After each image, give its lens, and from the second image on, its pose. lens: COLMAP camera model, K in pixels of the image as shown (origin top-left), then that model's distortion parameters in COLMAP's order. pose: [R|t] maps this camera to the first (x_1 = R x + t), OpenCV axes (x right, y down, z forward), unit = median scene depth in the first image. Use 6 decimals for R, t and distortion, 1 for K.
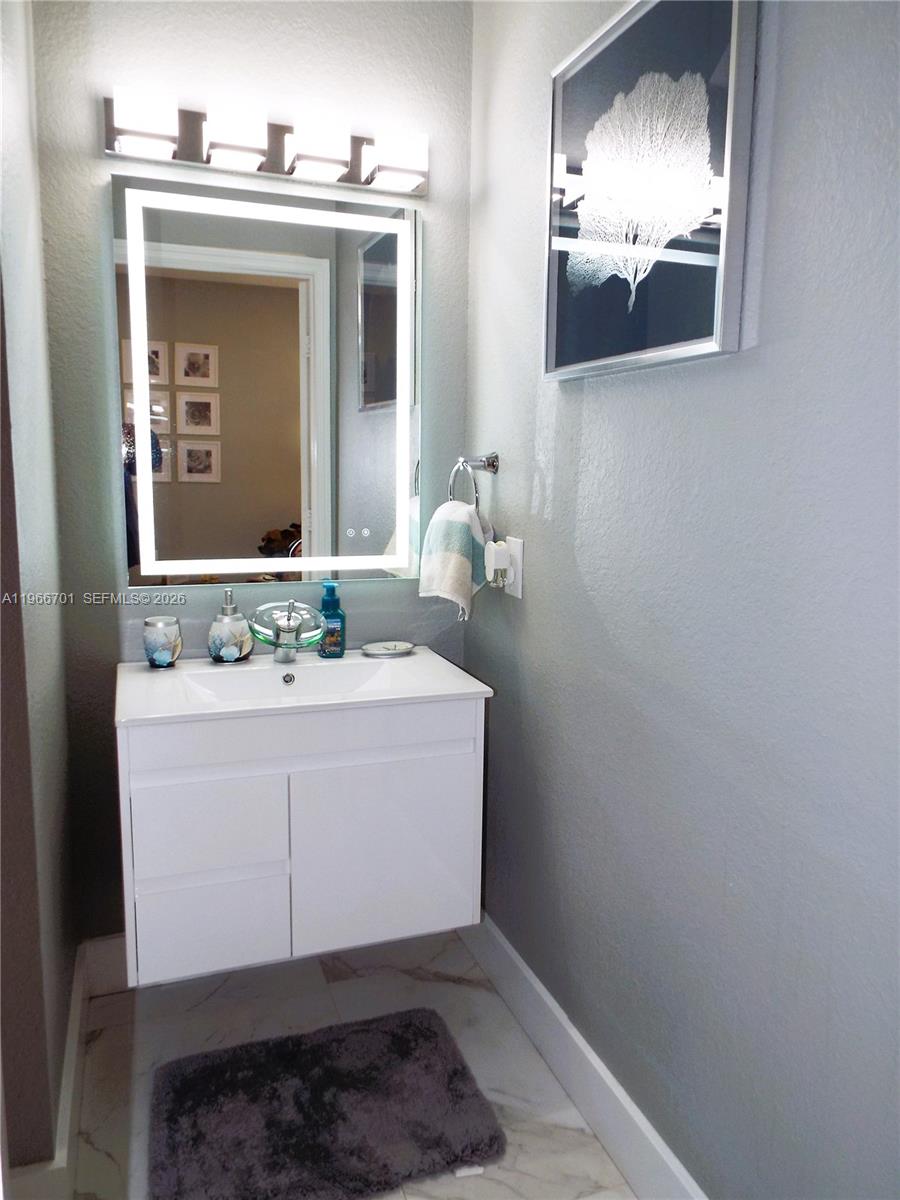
lens RADIAL K [[862.2, 0, 456.9], [0, 862.2, 595.8], [0, 0, 1]] dist [-0.002494, 0.015736]
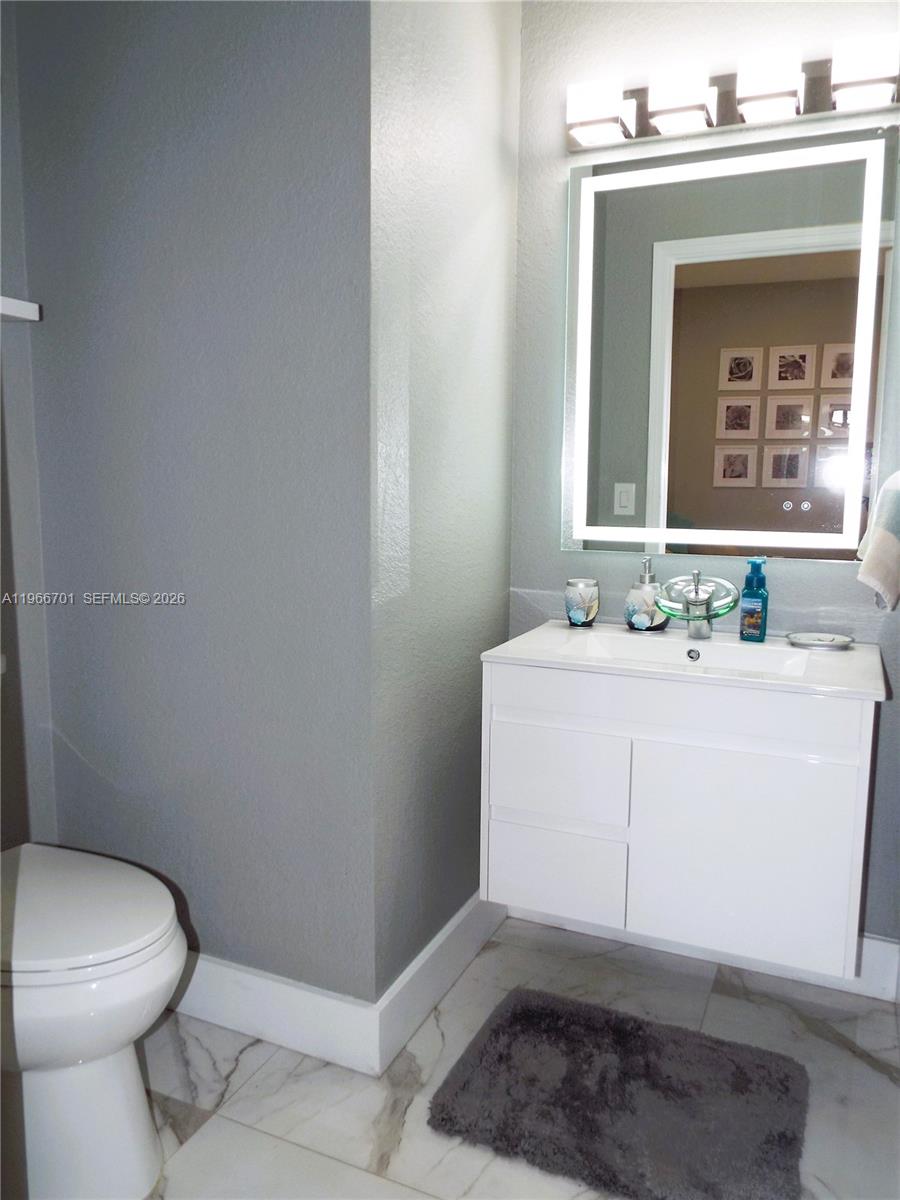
lens RADIAL K [[862.2, 0, 458.9], [0, 862.2, 590.5], [0, 0, 1]] dist [-0.002494, 0.015736]
pose [[0.725713, 0.086300, -0.682564, 0.276999], [-0.103314, 0.994522, 0.015897, 0.039526], [0.680197, 0.058982, 0.730653, 0.130121]]
